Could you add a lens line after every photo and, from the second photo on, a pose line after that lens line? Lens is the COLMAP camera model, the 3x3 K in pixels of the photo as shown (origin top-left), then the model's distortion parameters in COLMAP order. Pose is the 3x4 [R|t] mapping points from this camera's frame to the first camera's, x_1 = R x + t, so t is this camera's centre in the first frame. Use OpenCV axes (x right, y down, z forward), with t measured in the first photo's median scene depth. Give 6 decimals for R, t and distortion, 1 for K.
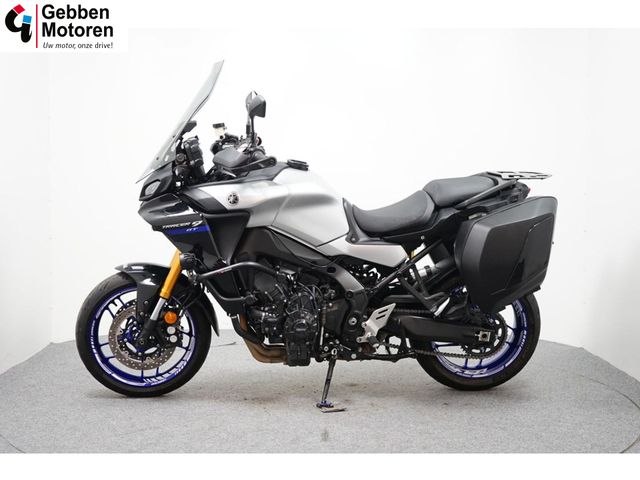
lens RADIAL K [[1028.6, 0, 320.0], [0, 1028.6, 240.0], [0, 0, 1]] dist [0.040195, -0.036811]
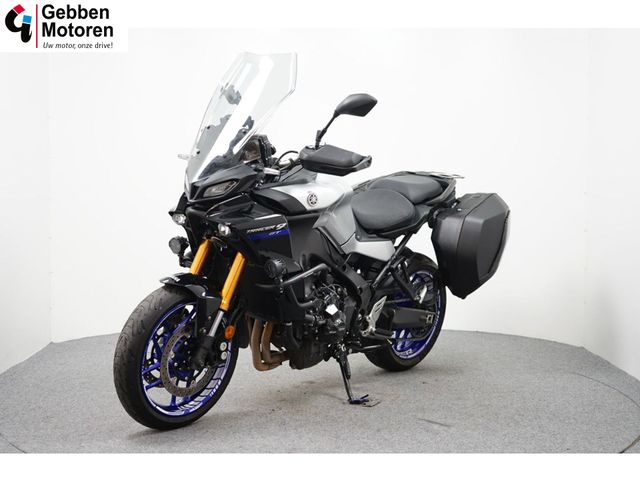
lens RADIAL K [[1028.6, 0, 320.0], [0, 1028.6, 240.0], [0, 0, 1]] dist [0.040195, -0.036811]
pose [[0.719457, -0.047064, 0.692940, -0.713100], [0.048799, 0.998661, 0.017162, -0.017054], [-0.692820, 0.021467, 0.720791, 0.284911]]
